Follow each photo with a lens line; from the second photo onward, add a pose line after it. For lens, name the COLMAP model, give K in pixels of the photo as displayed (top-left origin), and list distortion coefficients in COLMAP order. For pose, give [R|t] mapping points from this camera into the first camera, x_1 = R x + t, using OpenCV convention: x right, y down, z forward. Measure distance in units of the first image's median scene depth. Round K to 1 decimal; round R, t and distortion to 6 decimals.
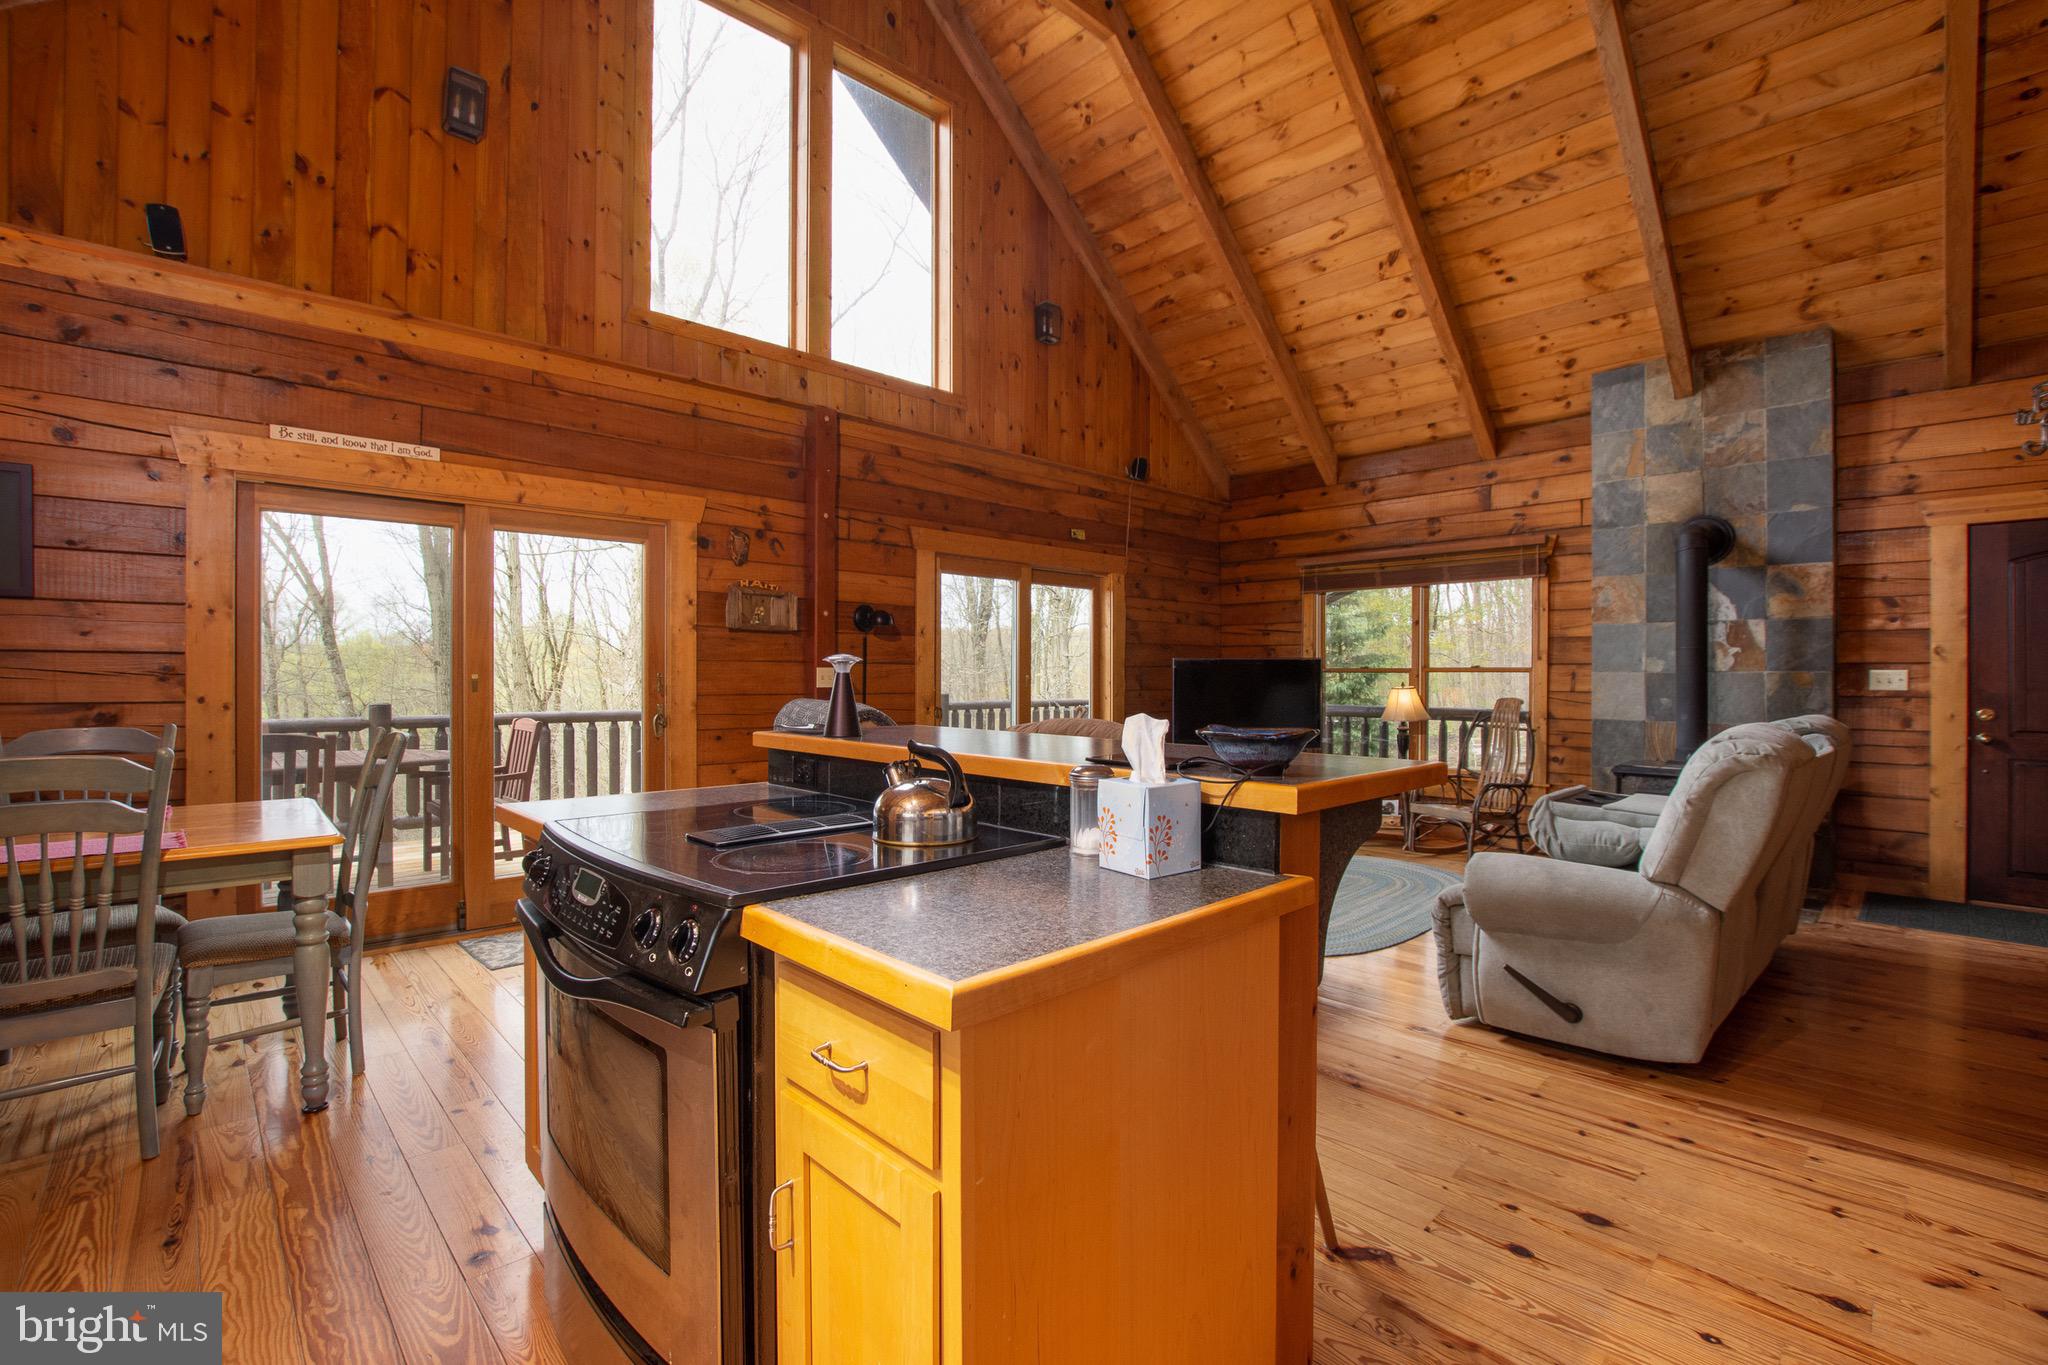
lens RADIAL K [[913.1, 0, 1036.4], [0, 913.1, 675.0], [0, 0, 1]] dist [-0.037639, 0.006053]
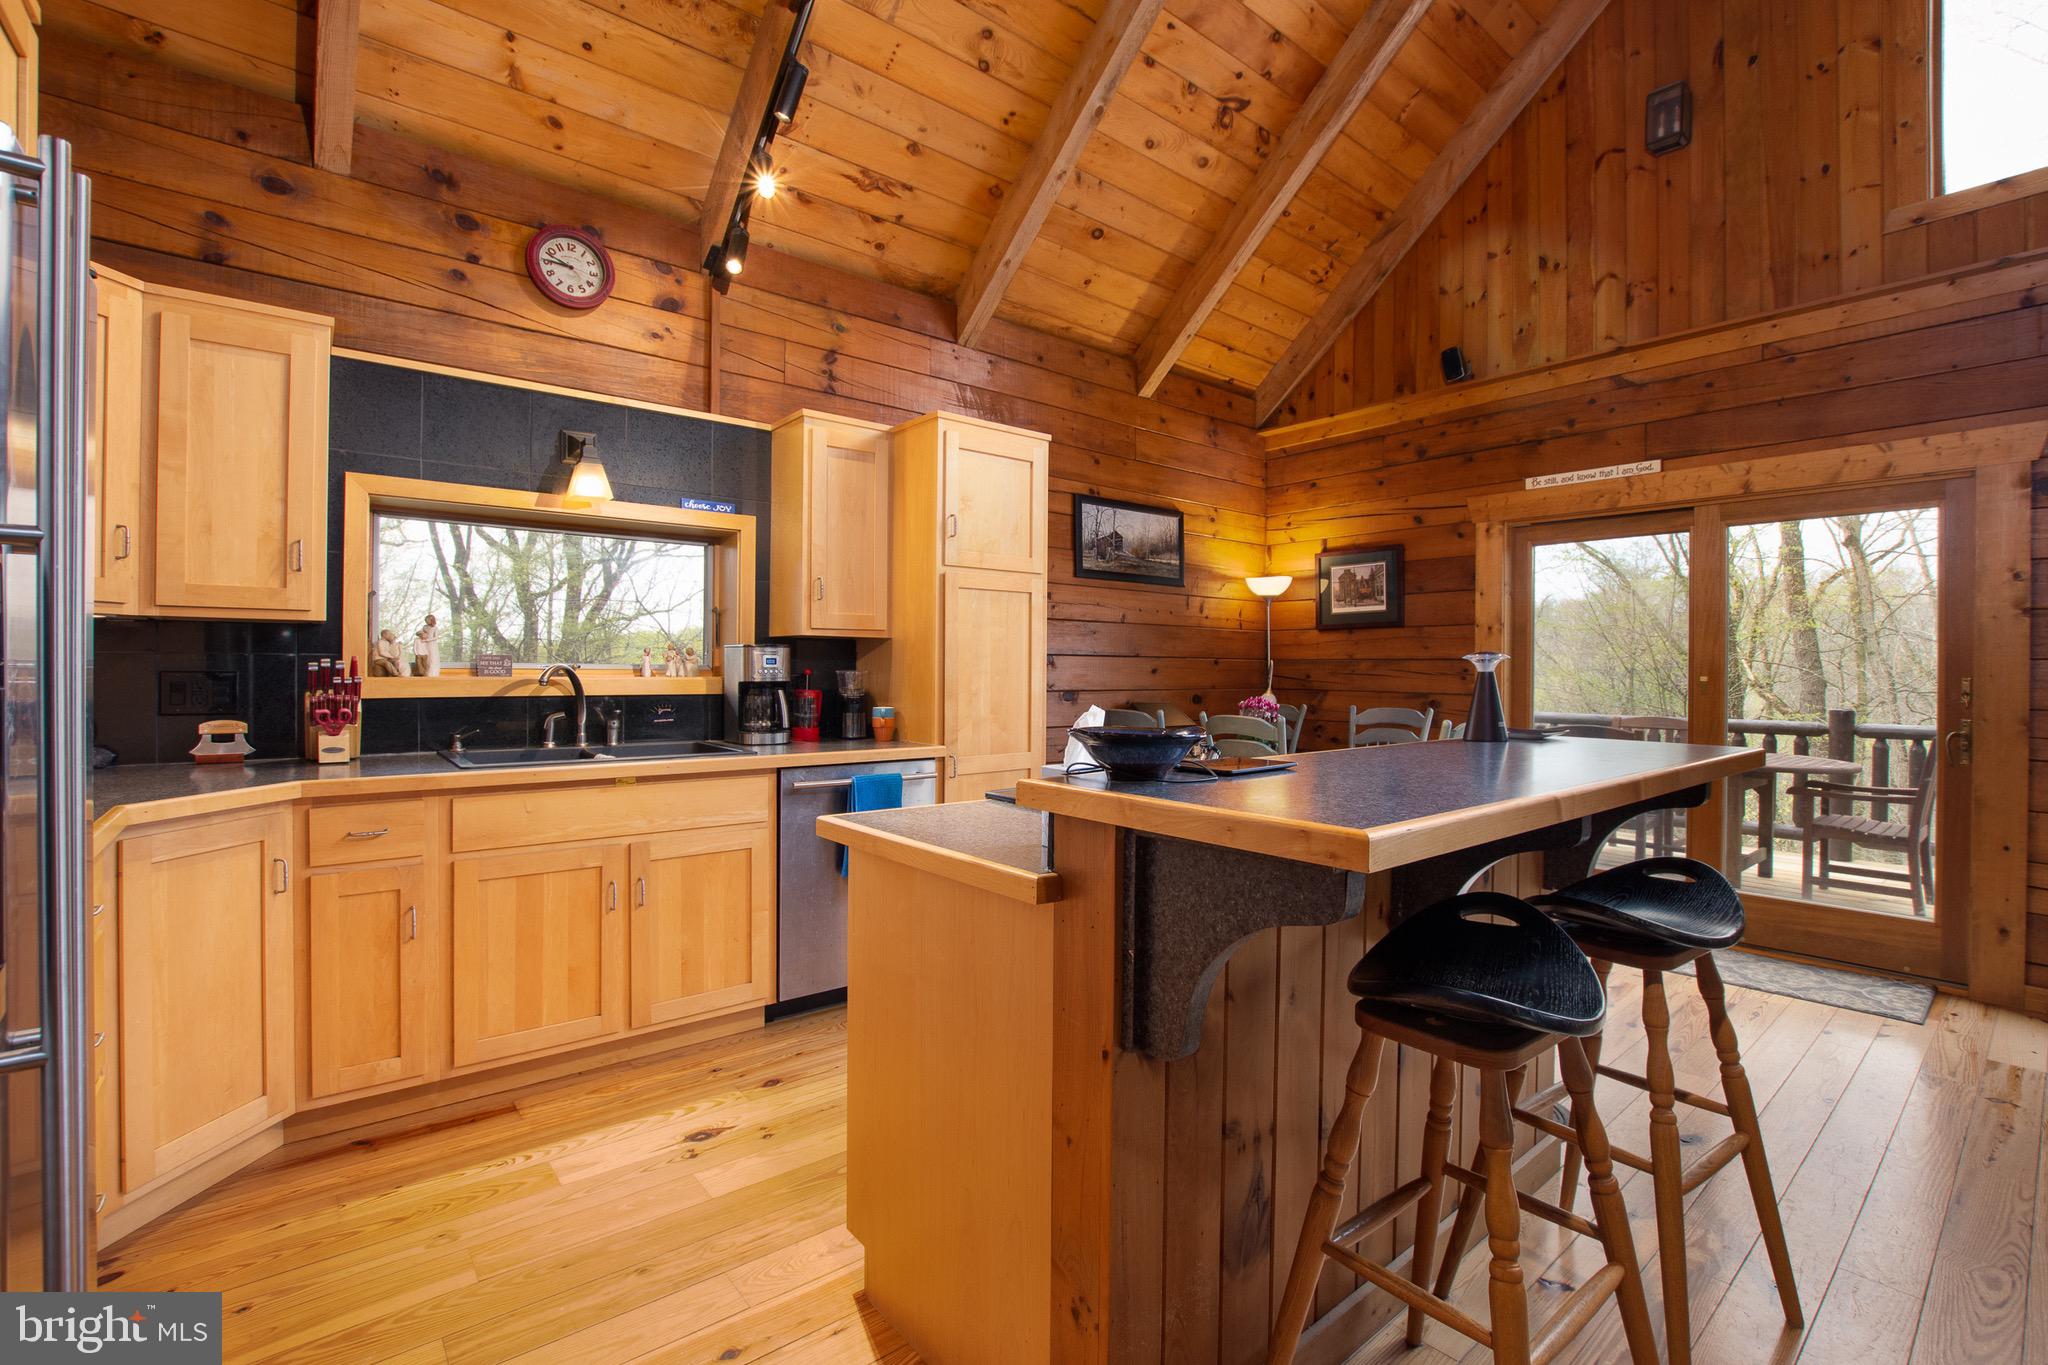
lens RADIAL K [[913.1, 0, 1027.6], [0, 913.1, 671.5], [0, 0, 1]] dist [-0.037639, 0.006053]
pose [[-0.087302, -0.001625, -0.996181, 0.295467], [-0.010015, 0.999950, -0.000753, 0.001048], [0.996132, 0.009911, -0.087314, 0.246731]]
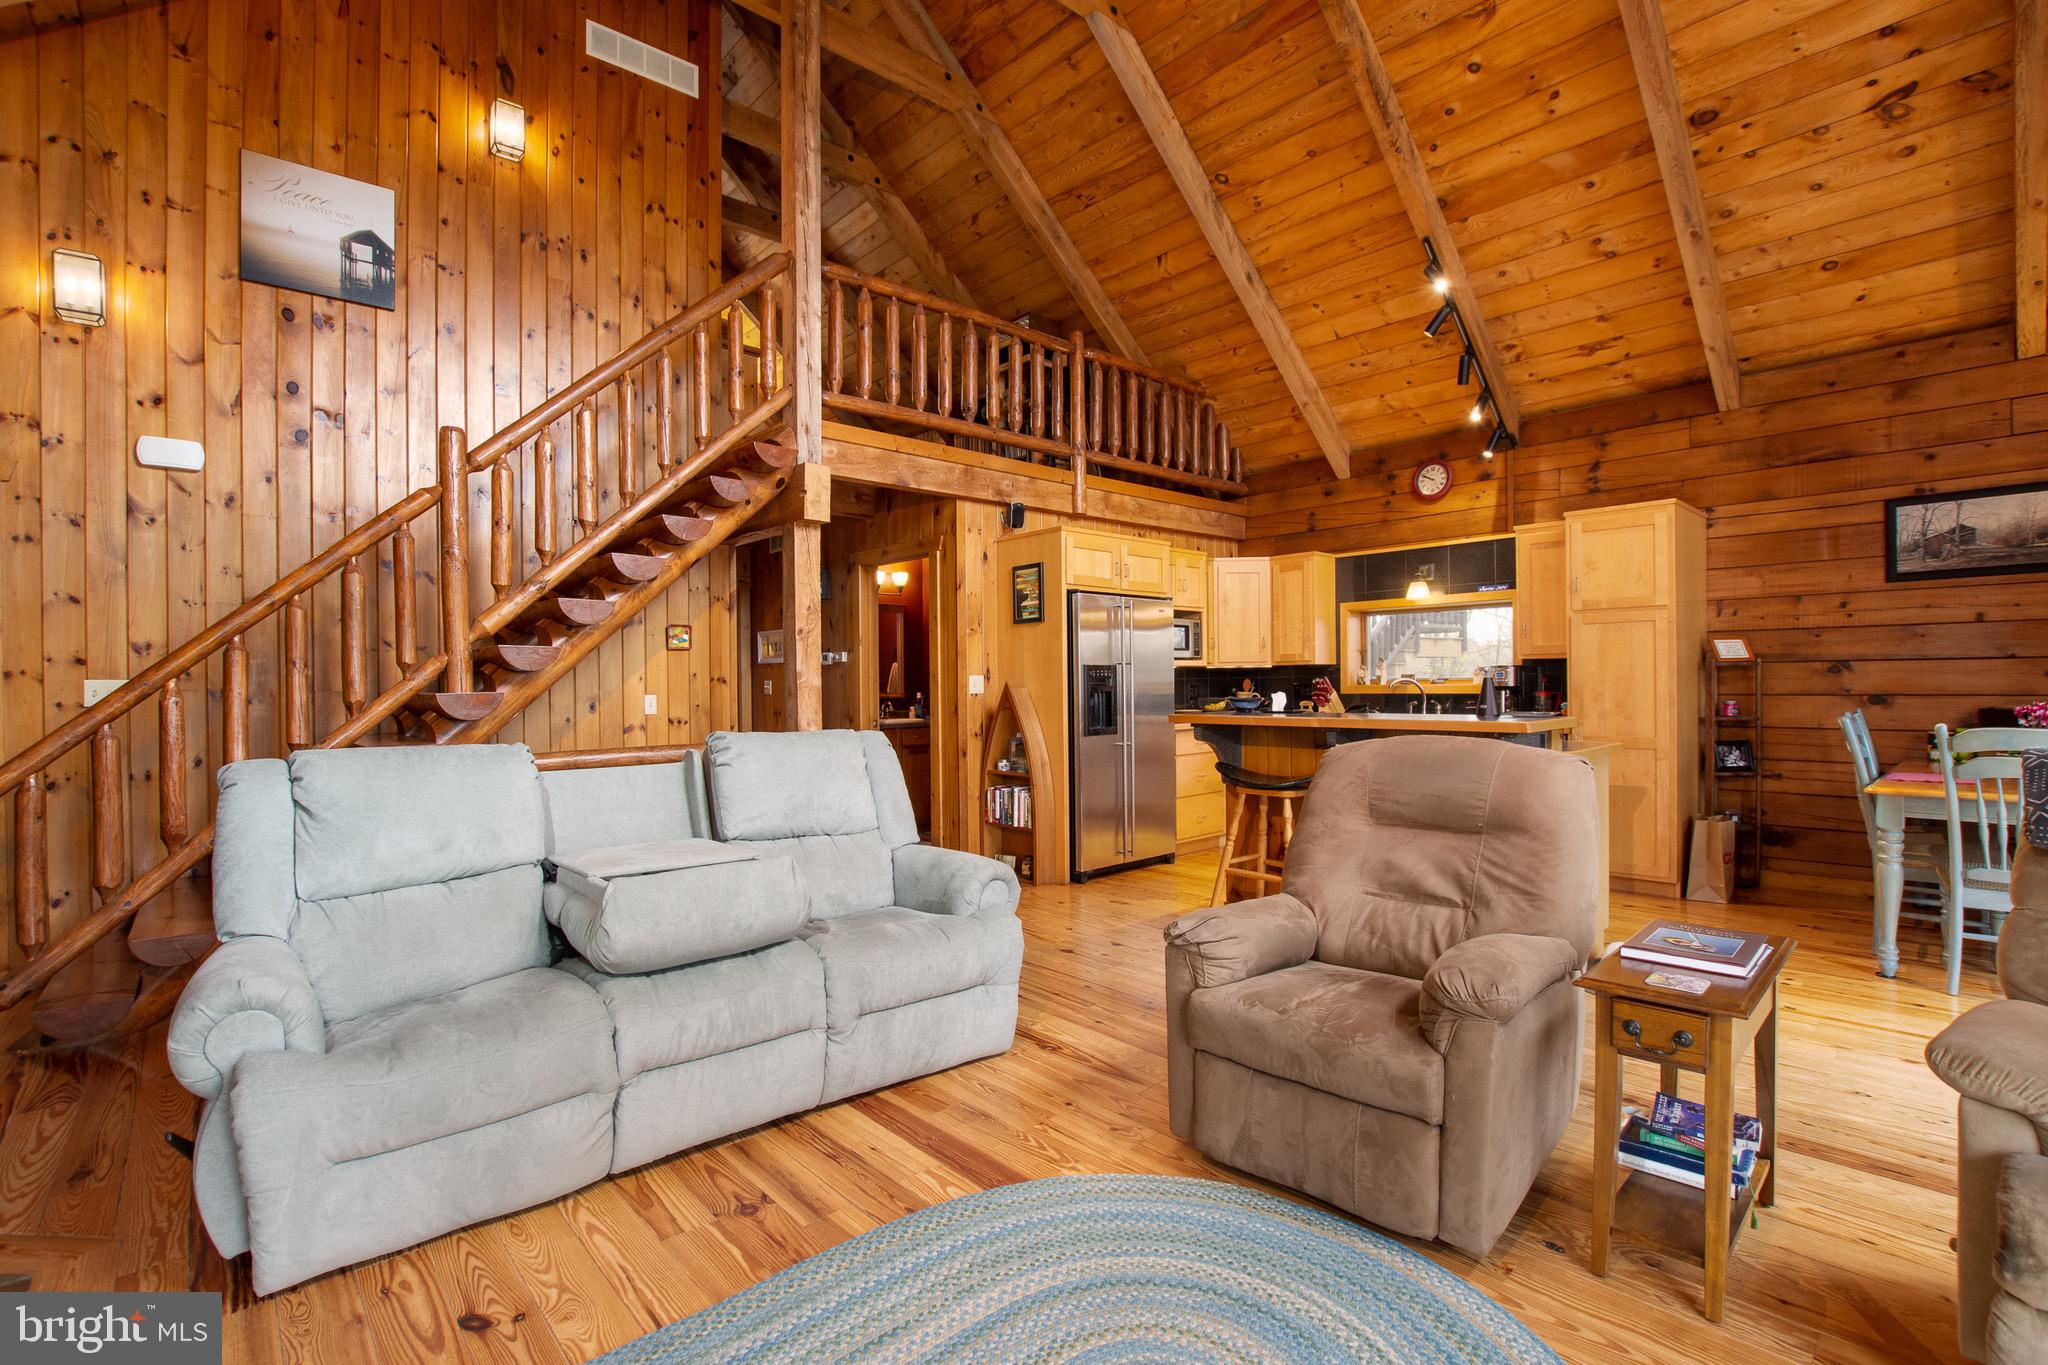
lens RADIAL K [[913.1, 0, 1045.3], [0, 913.1, 690.8], [0, 0, 1]] dist [-0.037639, 0.006053]
pose [[-0.999681, 0.006950, 0.024274, 0.219806], [0.007213, 0.999916, 0.010751, -0.000696], [-0.024197, 0.010923, -0.999648, 1.052493]]
